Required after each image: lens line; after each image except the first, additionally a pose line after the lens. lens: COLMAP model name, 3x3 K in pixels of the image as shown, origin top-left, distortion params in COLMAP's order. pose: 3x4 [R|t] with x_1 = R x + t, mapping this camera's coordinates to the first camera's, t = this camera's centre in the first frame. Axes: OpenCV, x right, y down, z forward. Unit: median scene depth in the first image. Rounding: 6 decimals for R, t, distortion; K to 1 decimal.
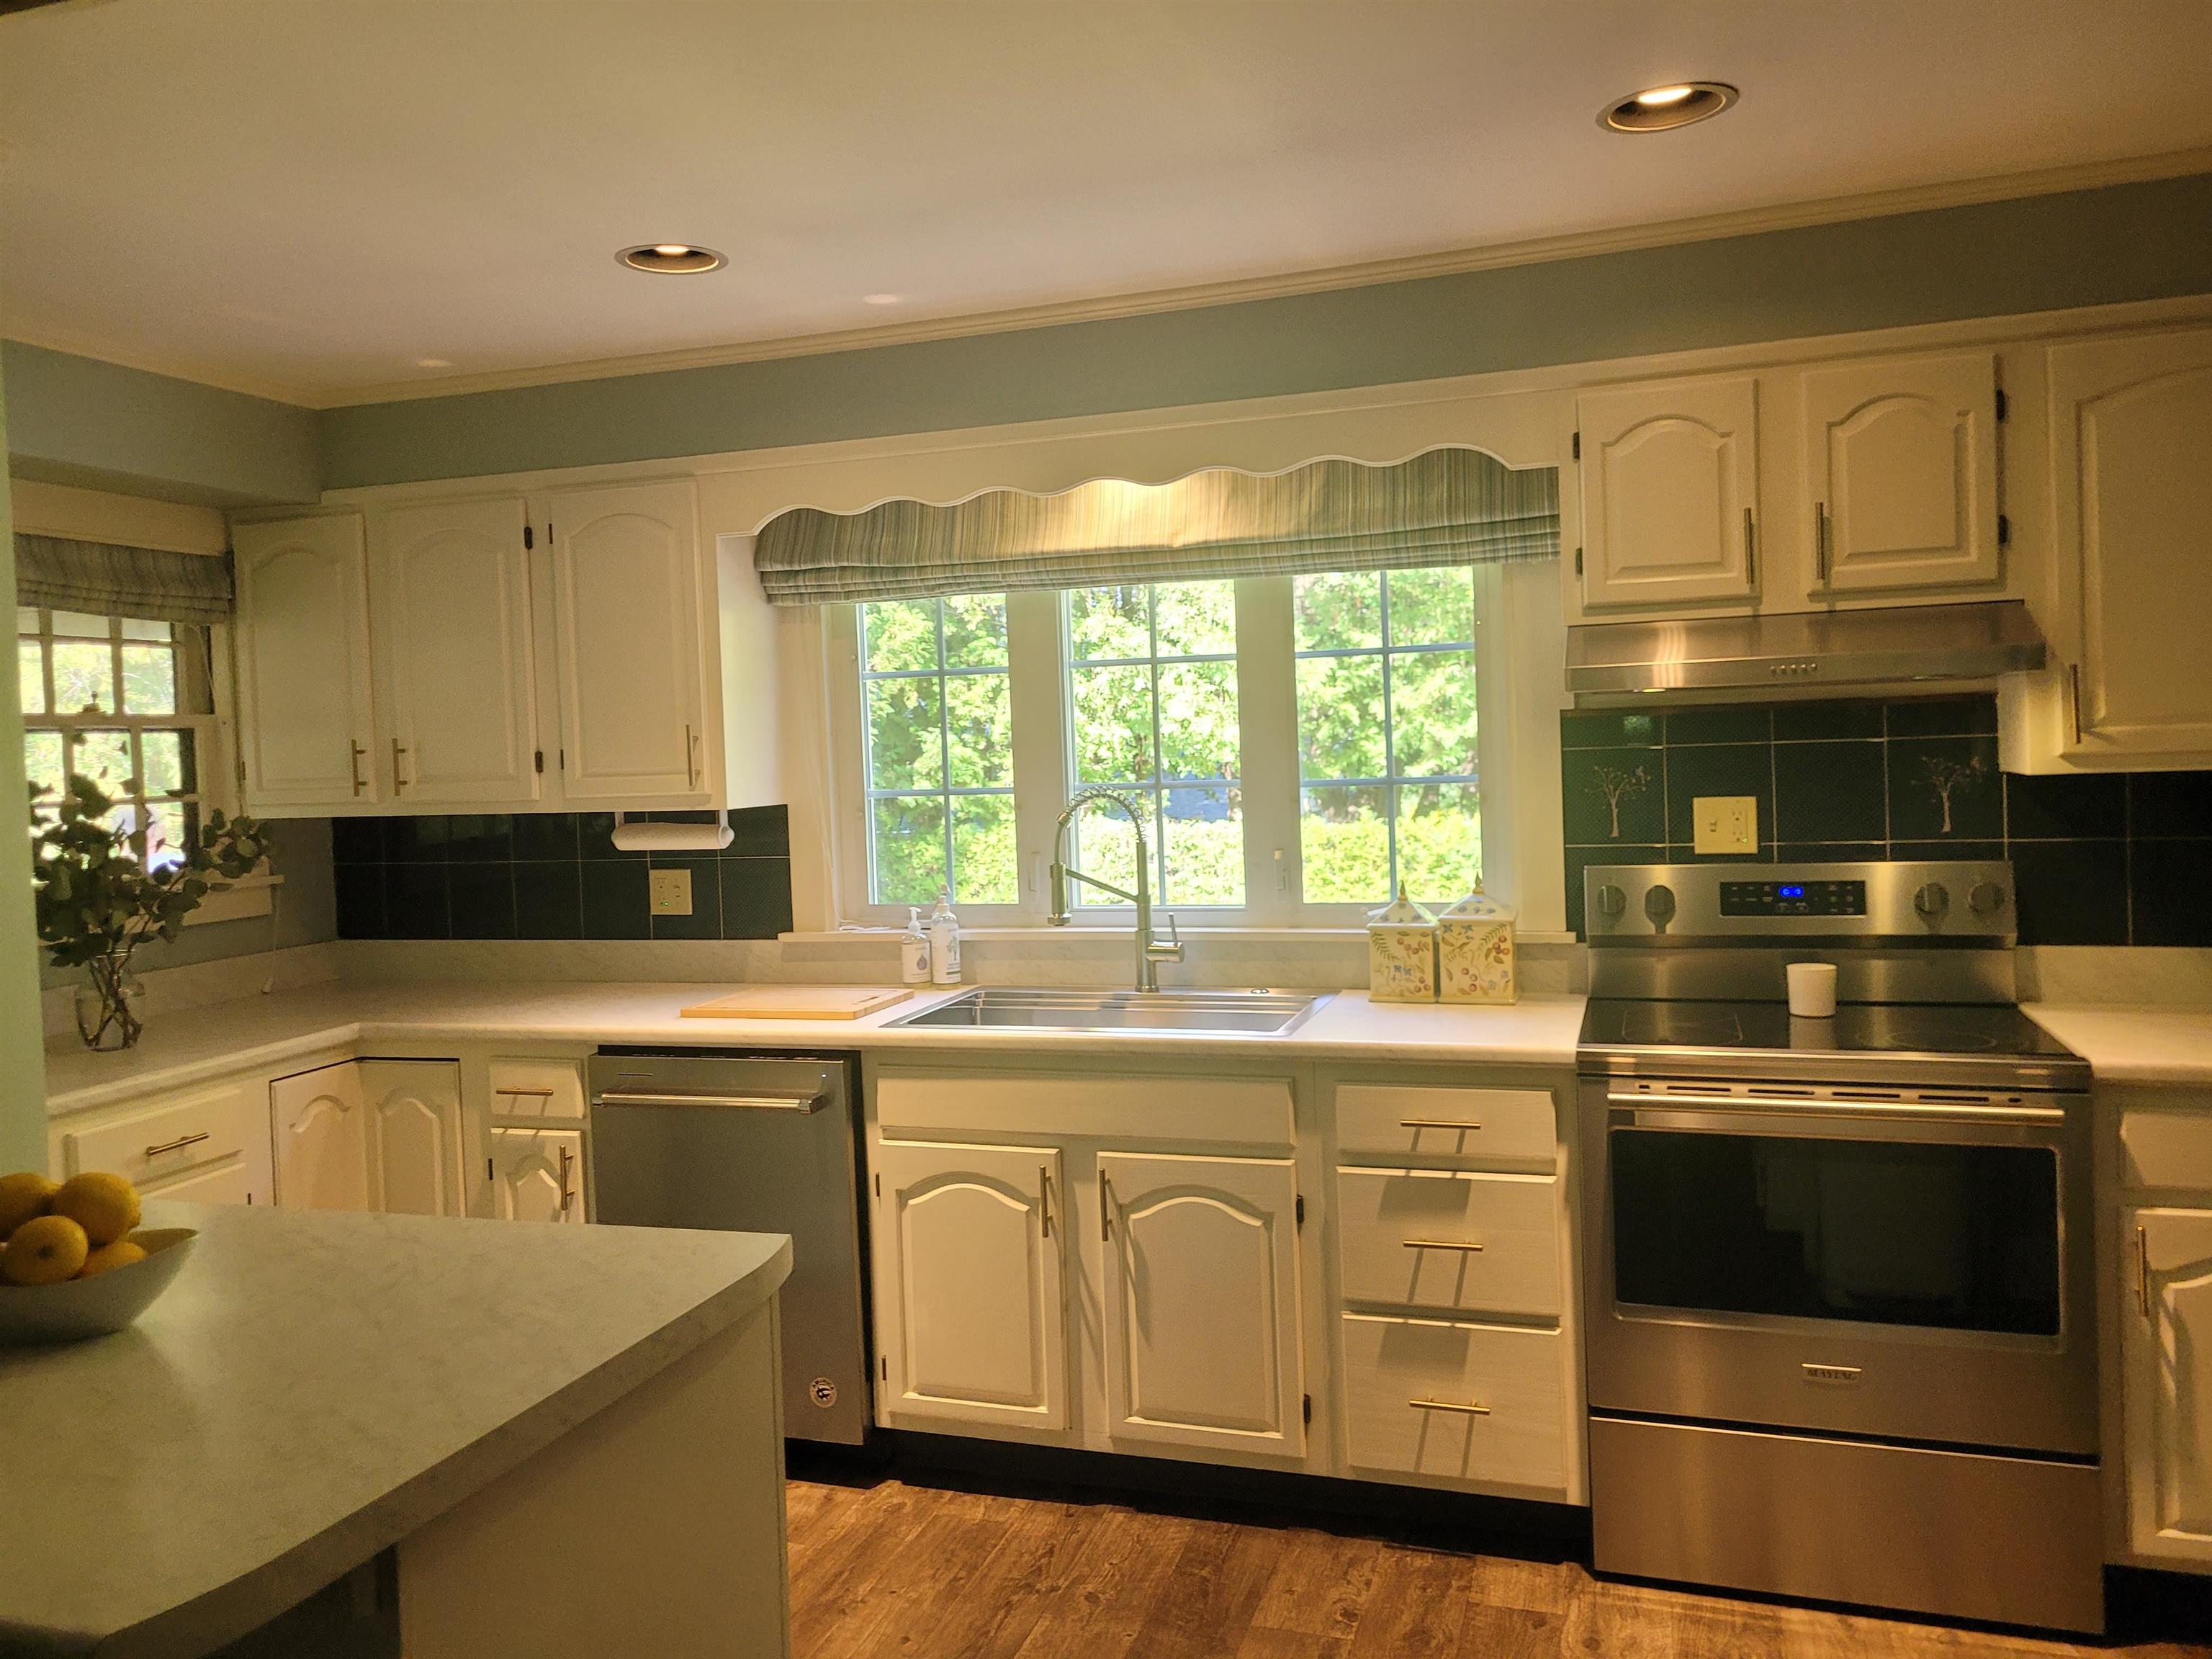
lens RADIAL K [[1664.6, 0, 1076.7], [0, 1664.6, 793.6], [0, 0, 1]] dist [0.044200, -0.039121]
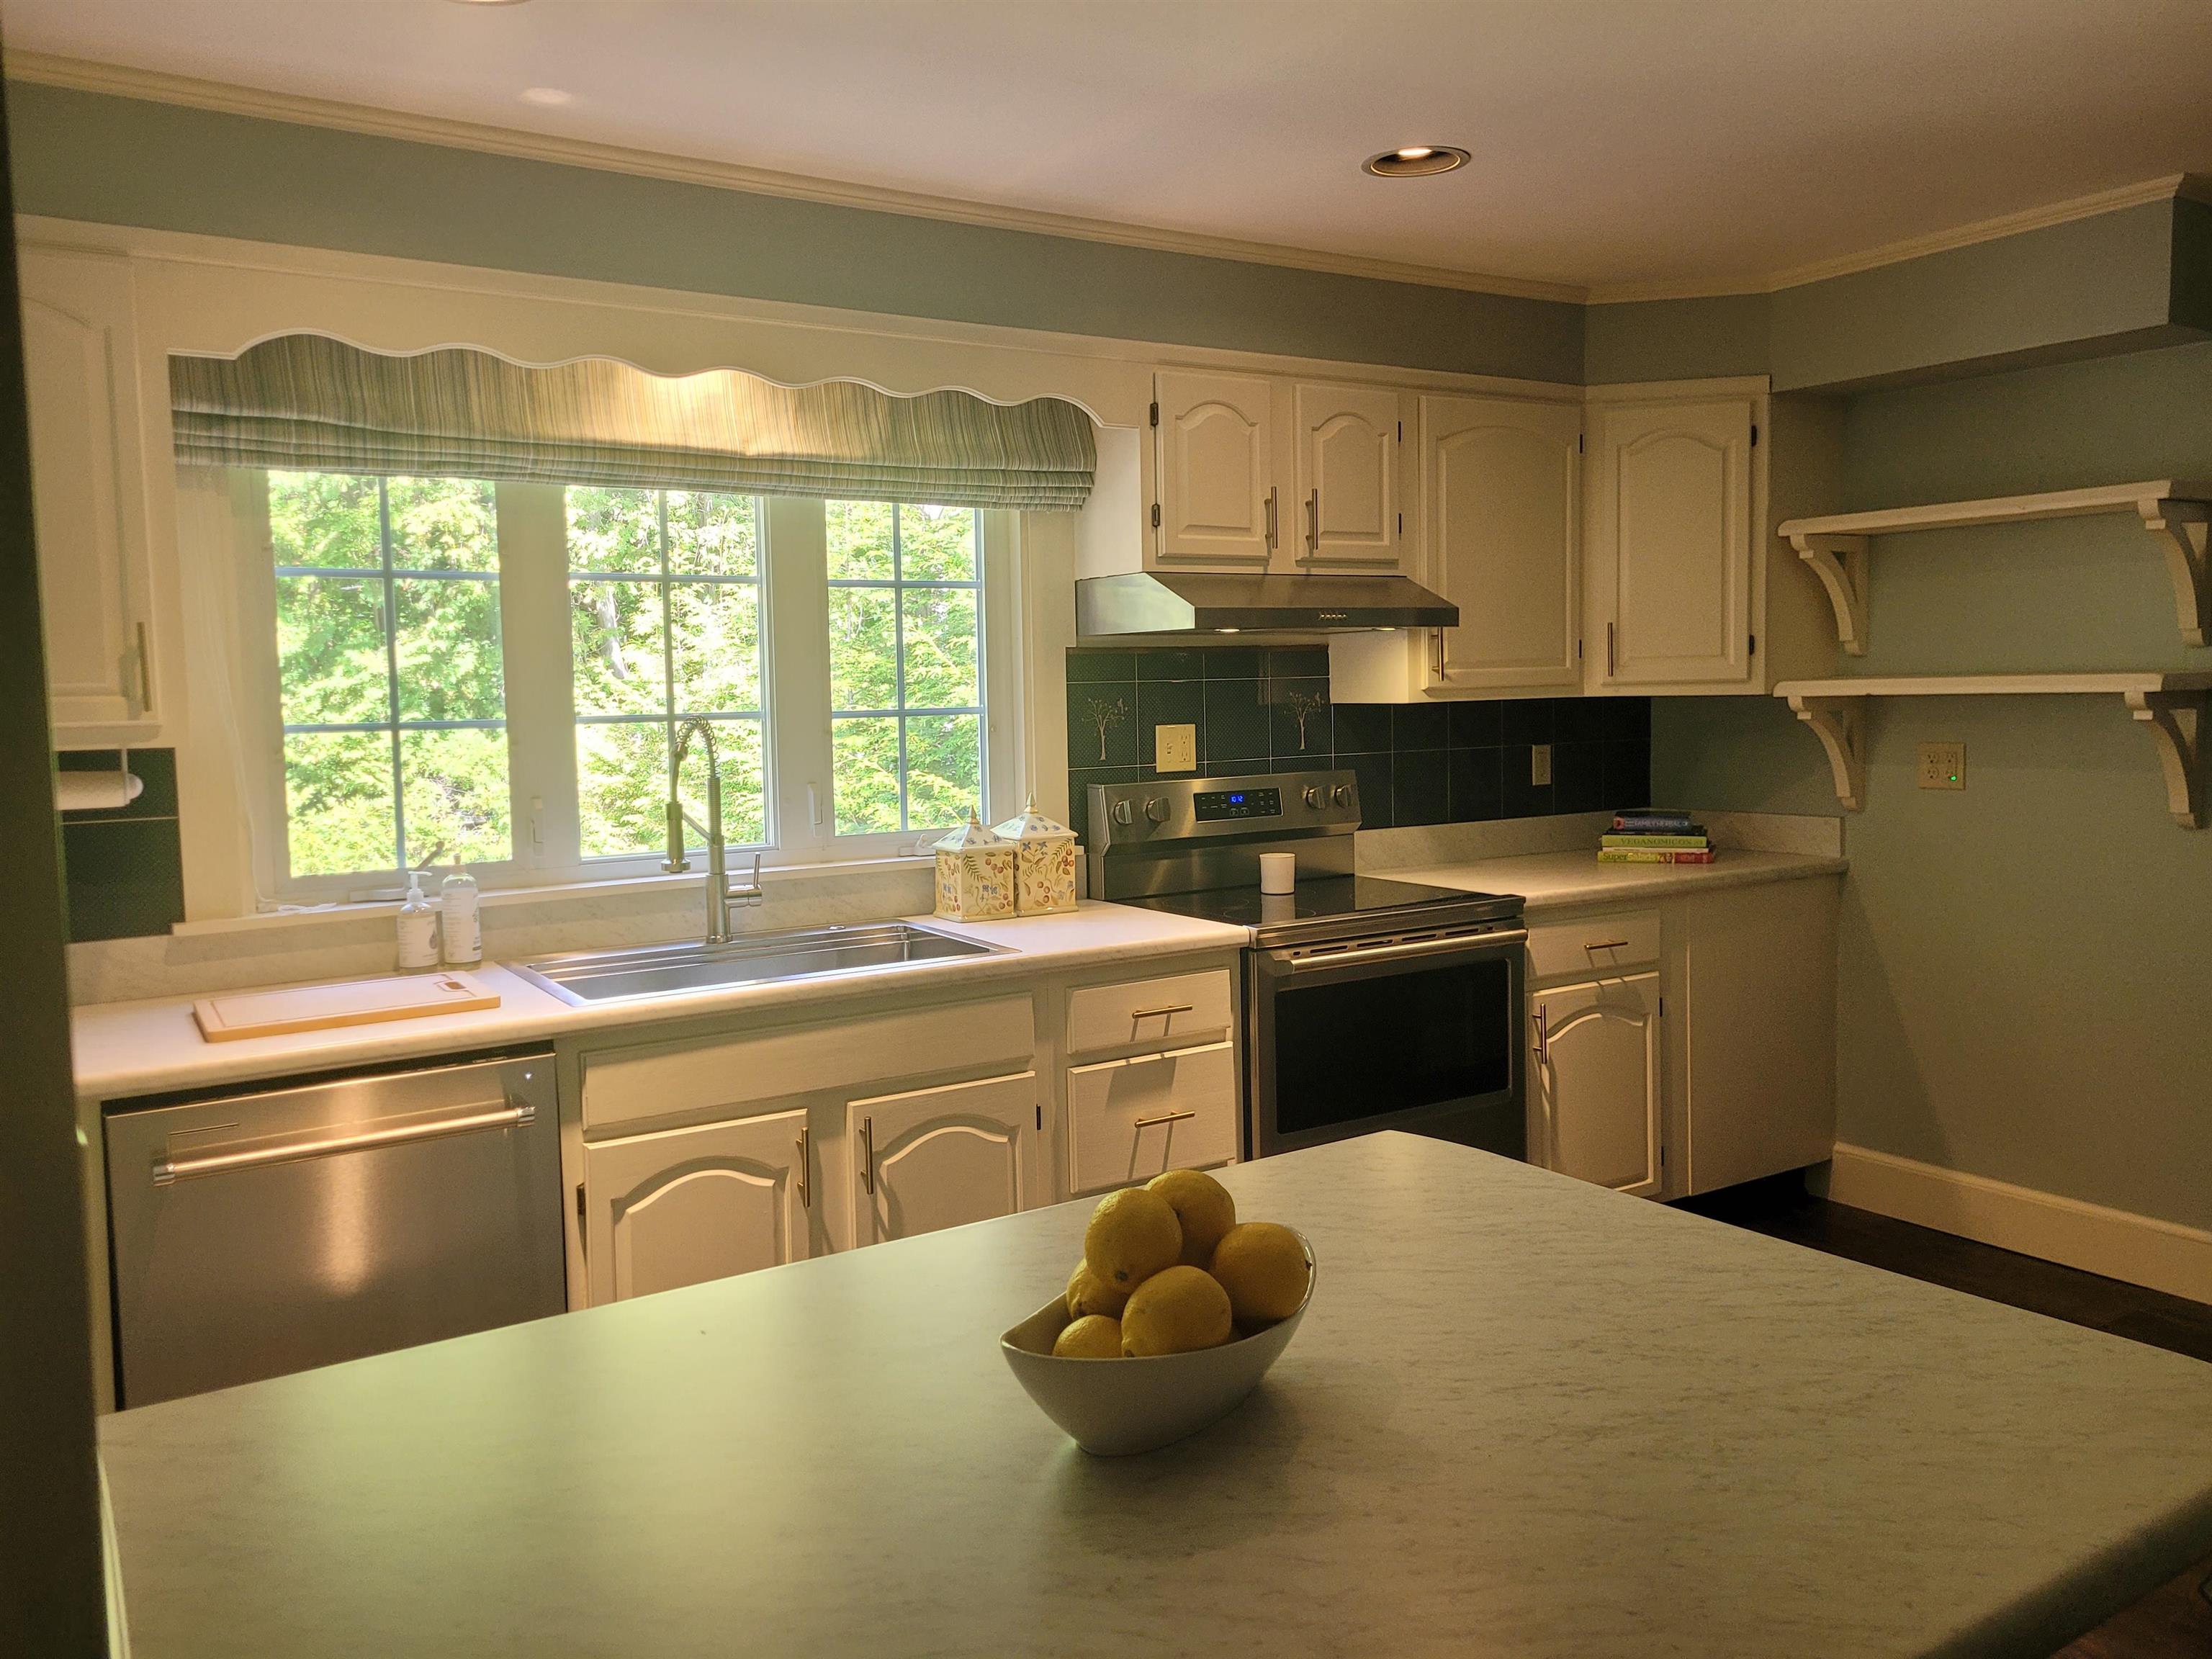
lens RADIAL K [[1667.6, 0, 1103.6], [0, 1667.6, 788.2], [0, 0, 1]] dist [0.044741, -0.005272]
pose [[0.630061, -0.029011, 0.776003, -0.605658], [0.019763, 0.999577, 0.021323, 0.022494], [-0.776294, 0.001901, 0.630368, 0.298168]]
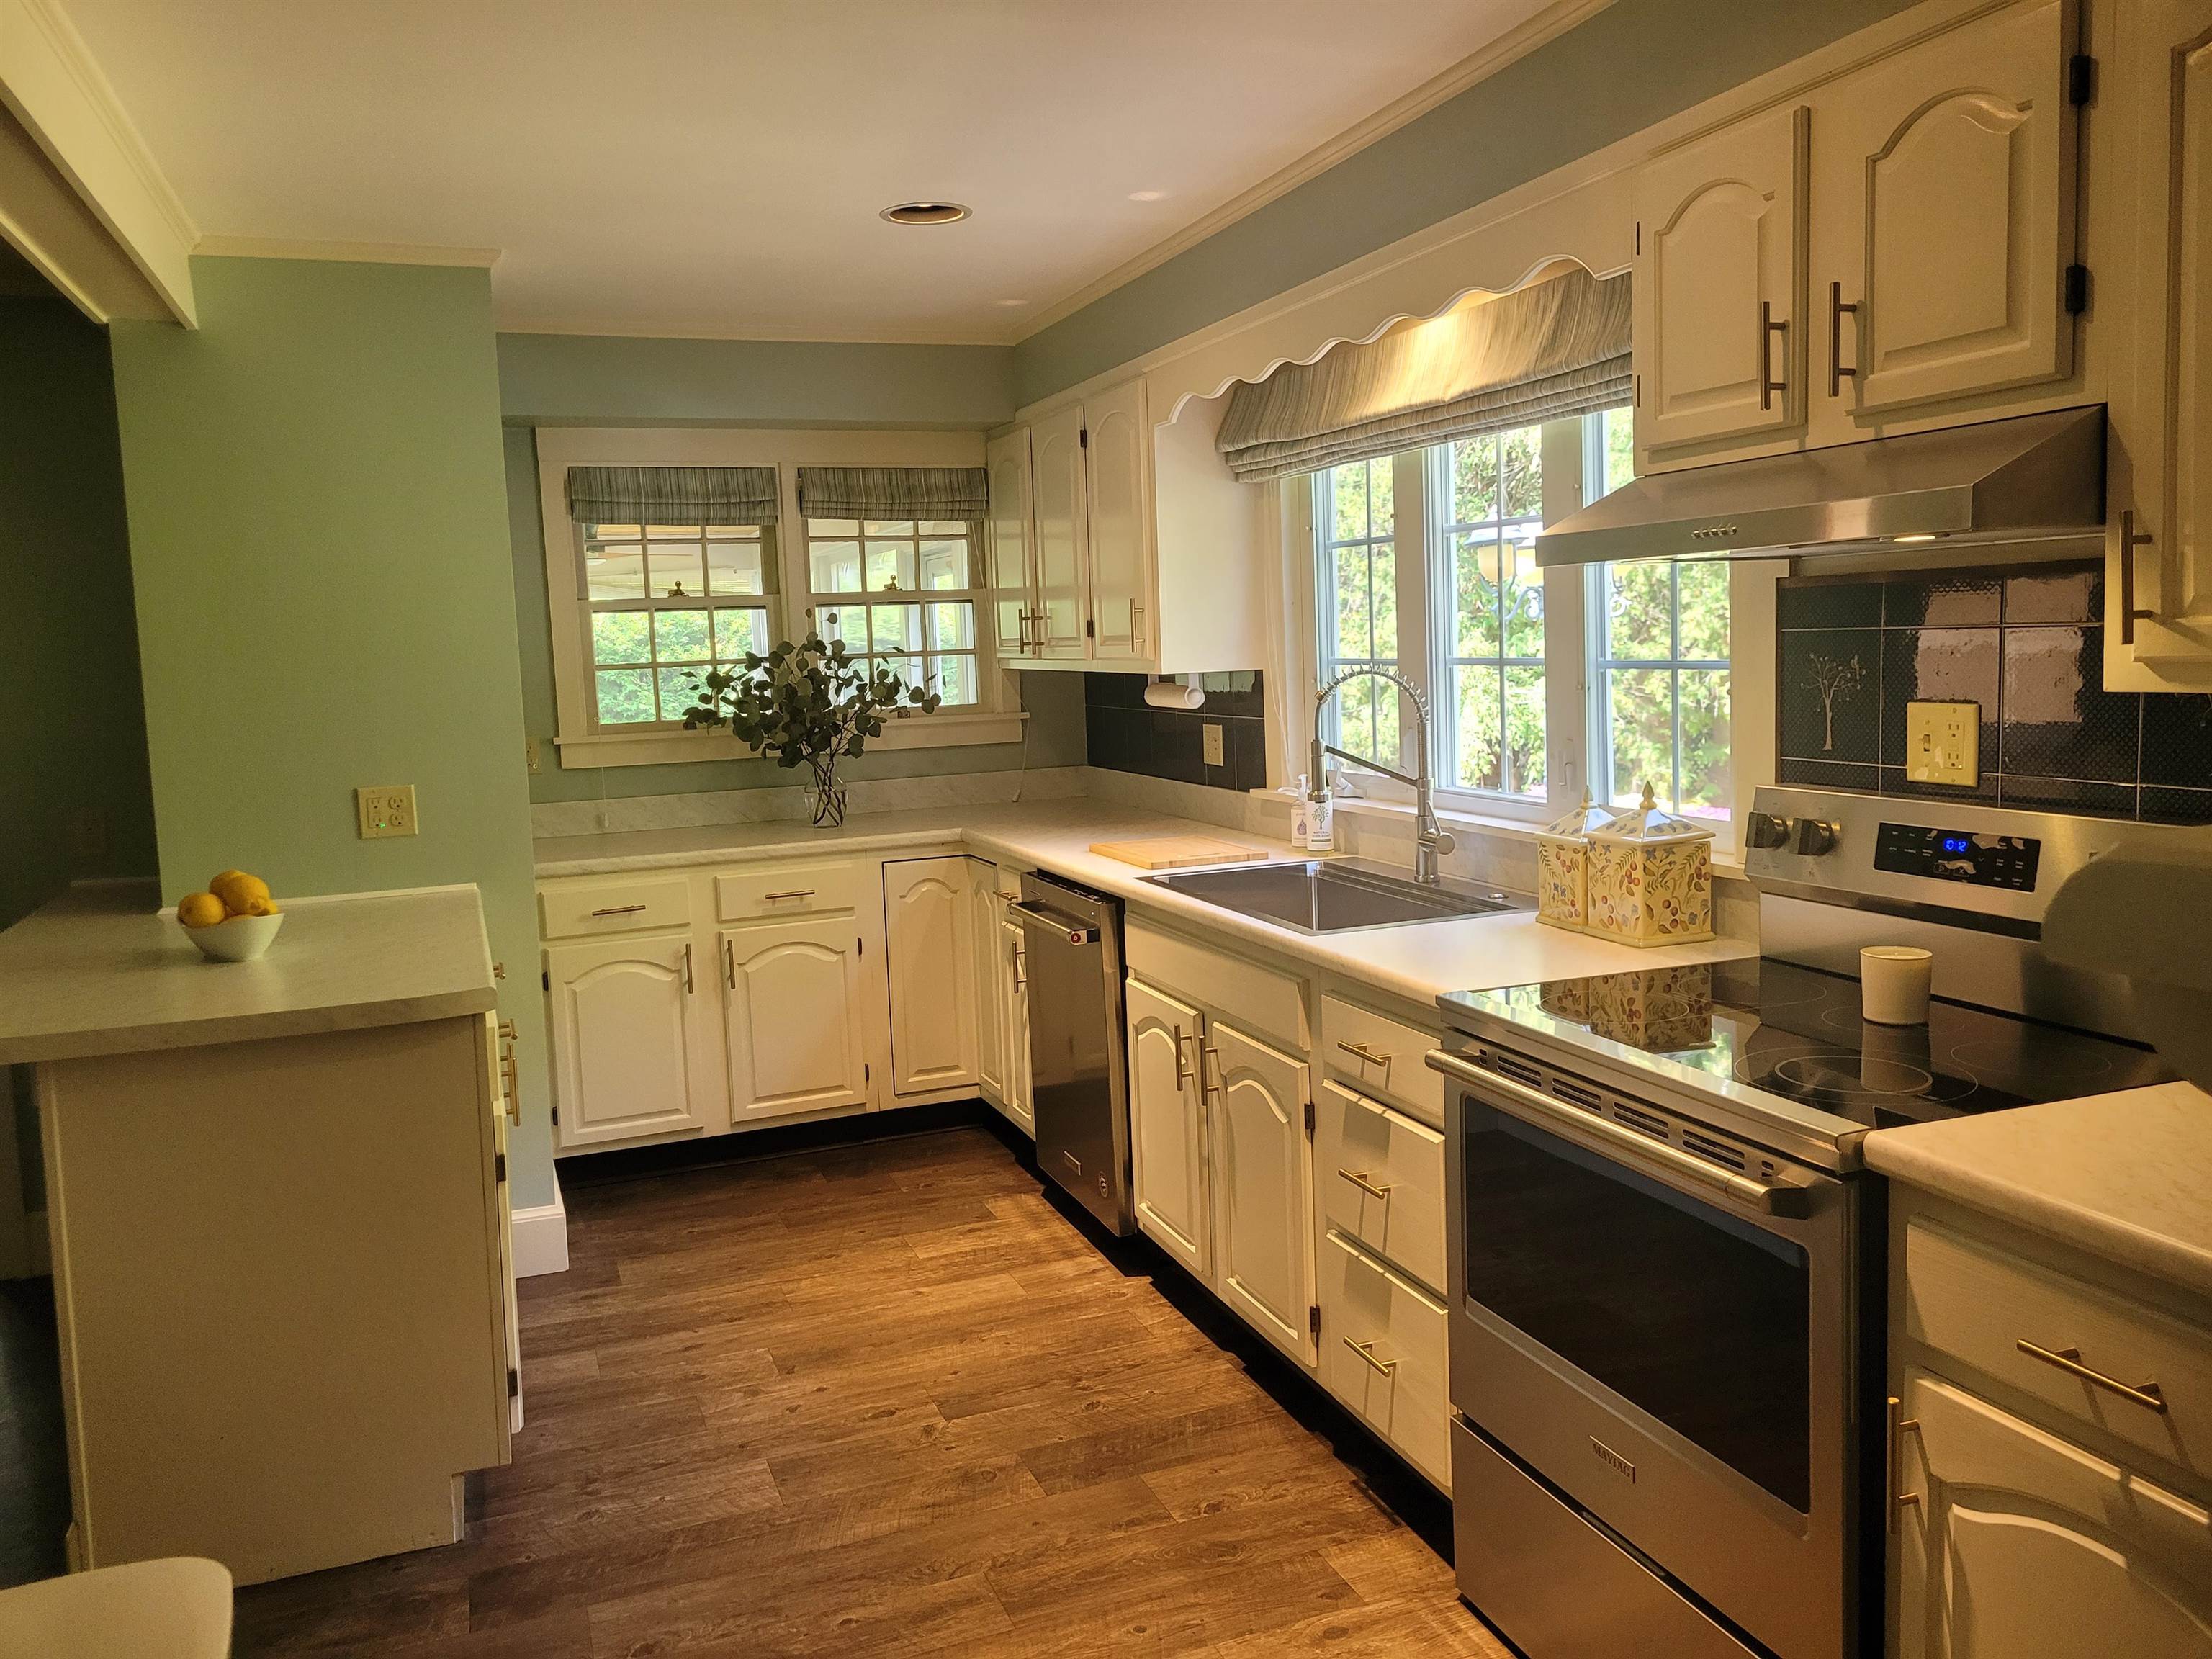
lens RADIAL K [[1667.6, 0, 1103.6], [0, 1667.6, 788.2], [0, 0, 1]] dist [0.044741, -0.005272]
pose [[0.635646, 0.083404, -0.767462, 0.740169], [-0.007087, 0.994735, 0.102233, -0.033445], [0.771948, -0.059545, 0.632891, 0.296904]]
